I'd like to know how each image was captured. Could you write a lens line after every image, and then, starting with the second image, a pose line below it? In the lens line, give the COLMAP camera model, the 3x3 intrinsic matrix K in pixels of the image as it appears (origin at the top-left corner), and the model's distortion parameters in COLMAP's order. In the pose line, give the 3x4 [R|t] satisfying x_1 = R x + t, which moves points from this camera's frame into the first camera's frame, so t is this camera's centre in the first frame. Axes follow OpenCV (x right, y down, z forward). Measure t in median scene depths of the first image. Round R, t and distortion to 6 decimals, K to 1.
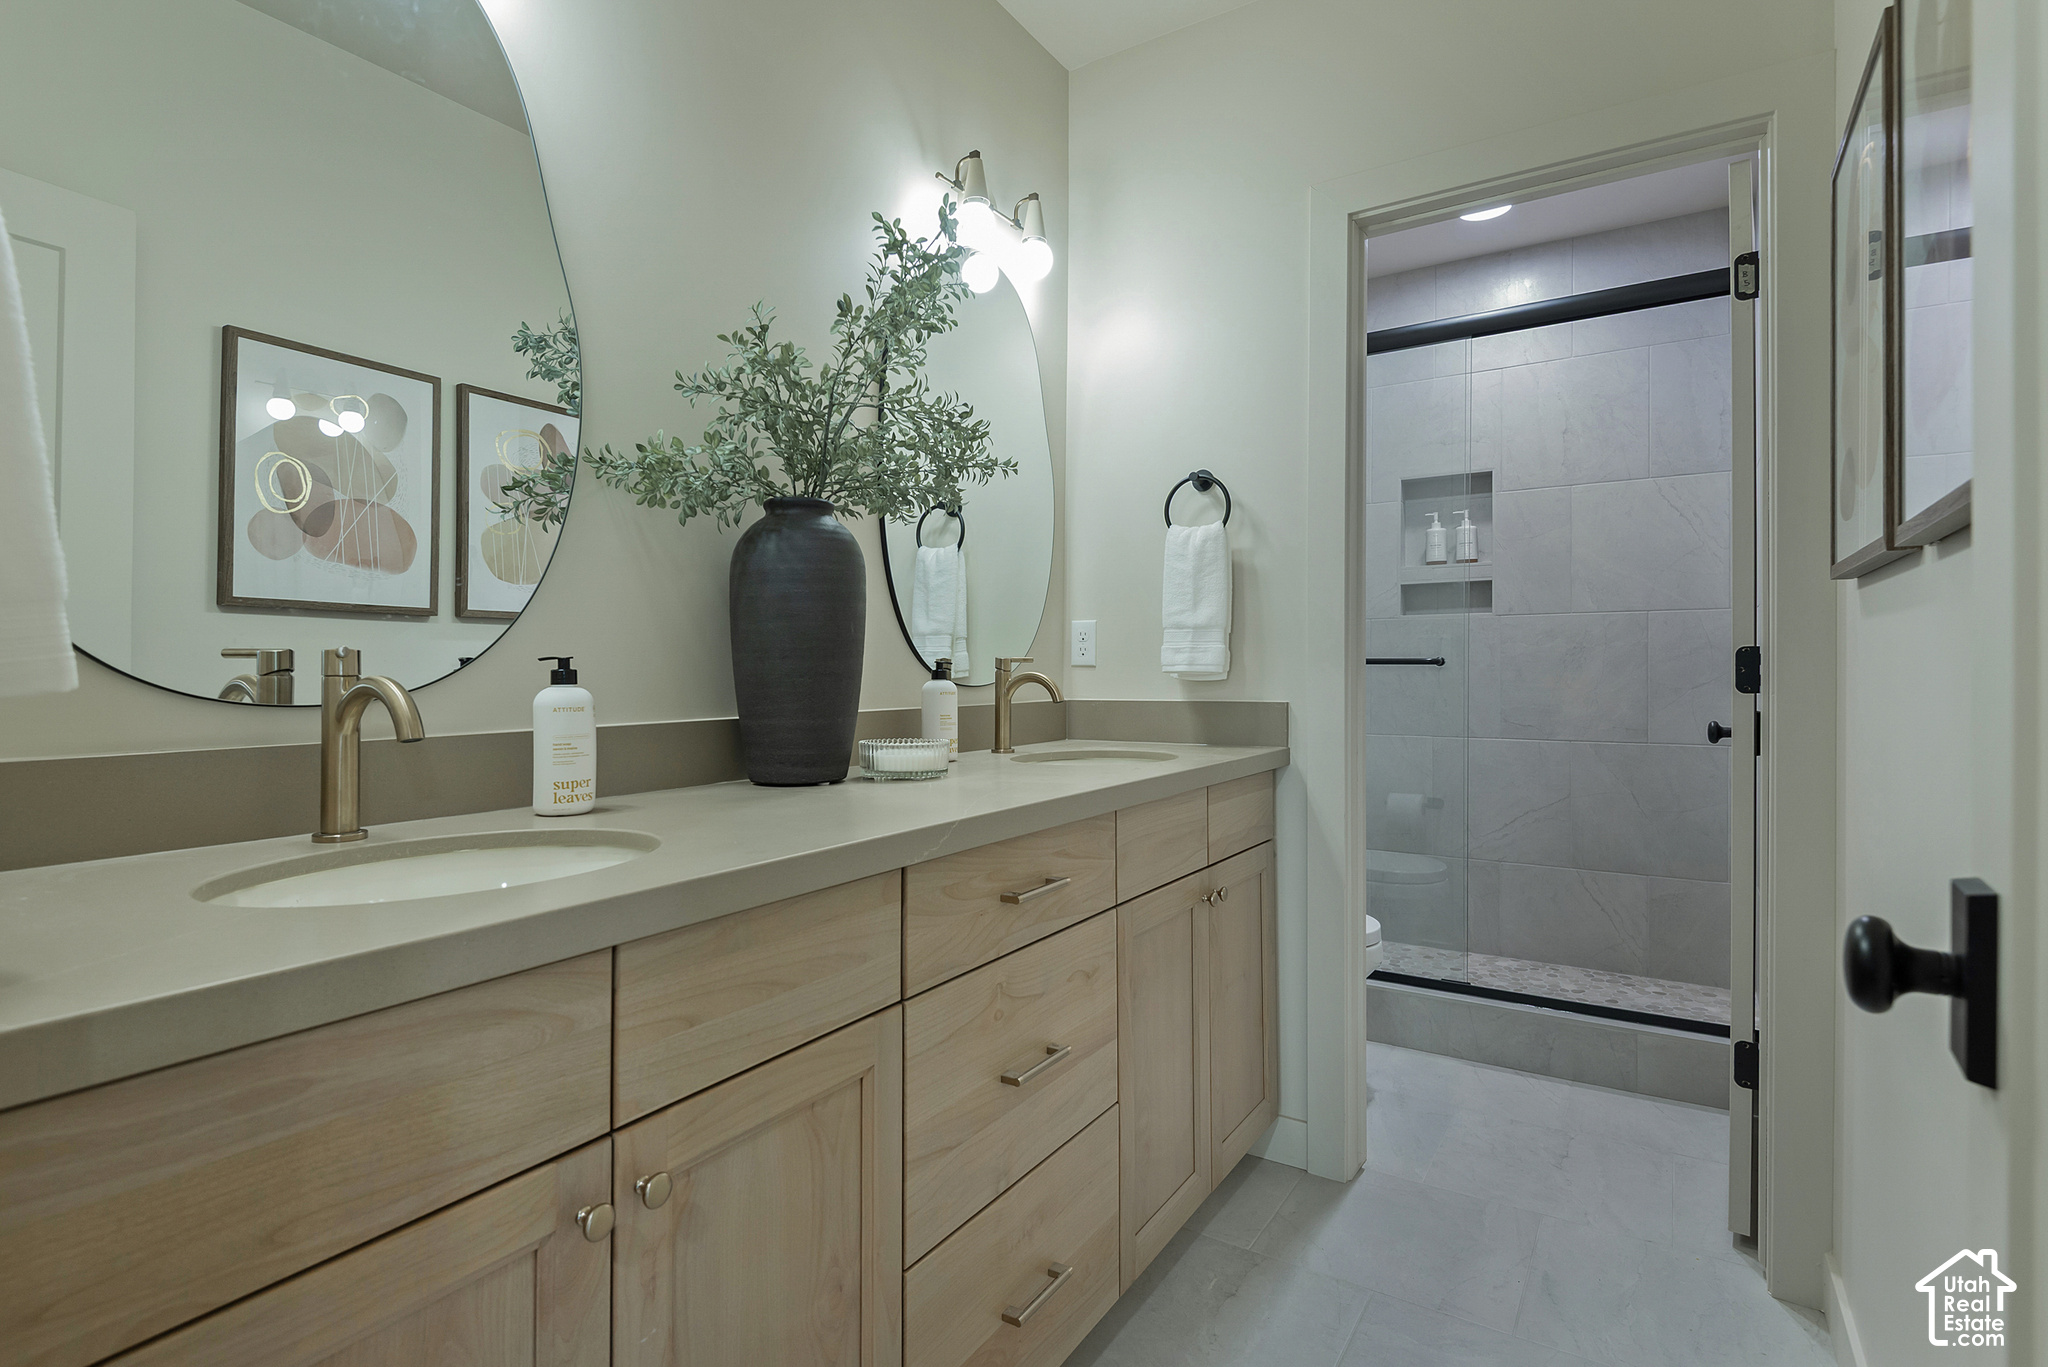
lens RADIAL K [[1011.9, 0, 1024.0], [0, 1011.9, 683.5], [0, 0, 1]] dist [-0.000005, -0.000003]
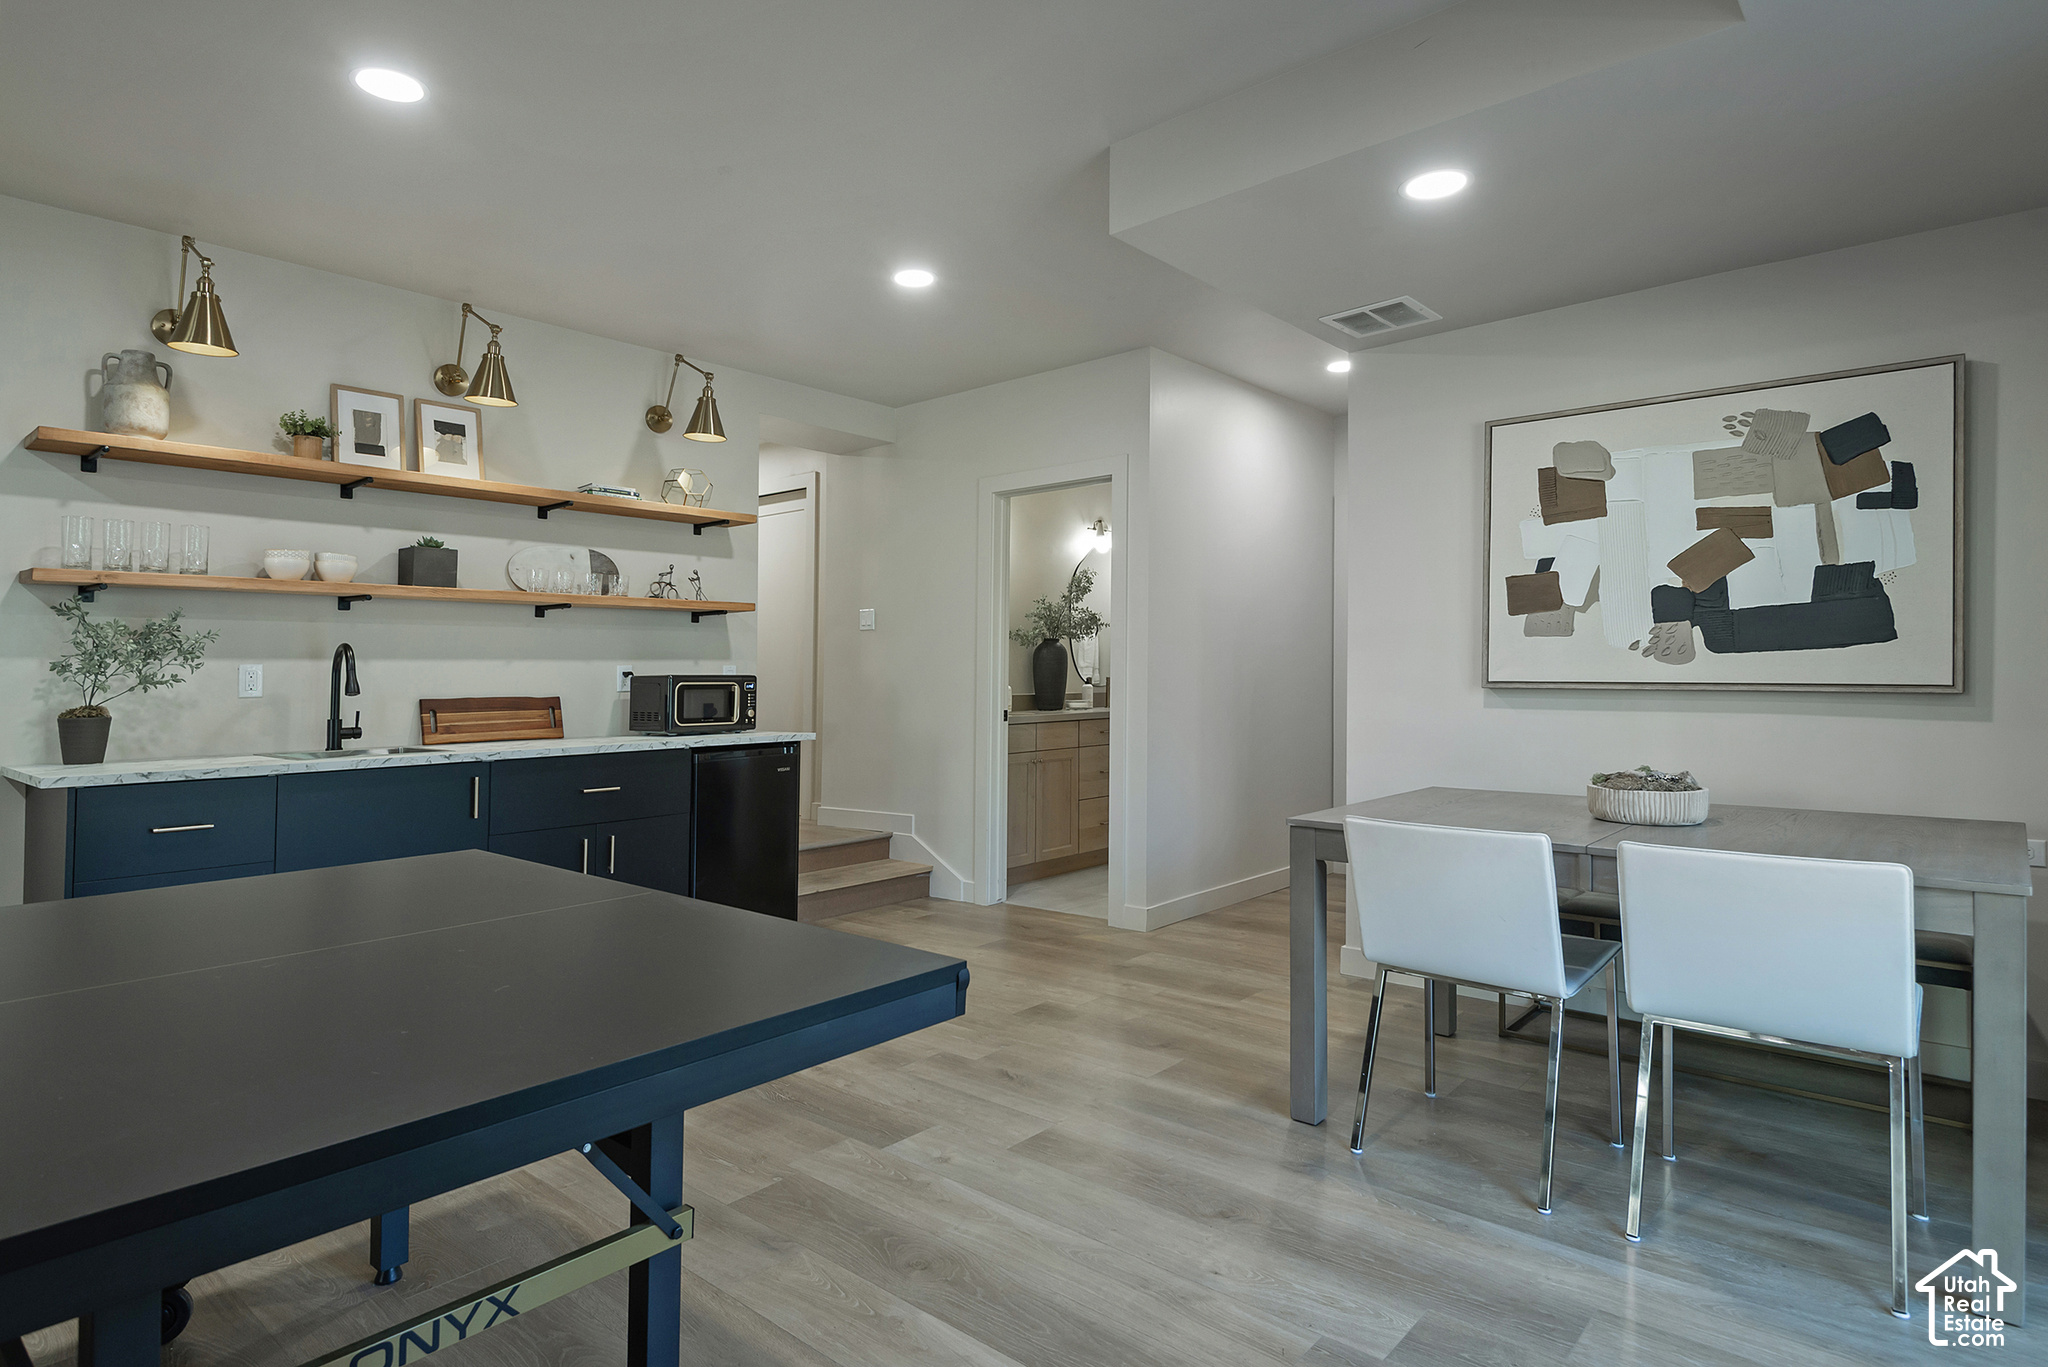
lens RADIAL K [[1105.6, 0, 1024.0], [0, 1105.6, 683.5], [0, 0, 1]] dist [0.000421, -0.000165]
pose [[0.988879, 0.000410, -0.148725, 0.297731], [-0.000934, 0.999994, -0.003457, 0.006549], [0.148722, 0.003557, 0.988873, -3.113476]]
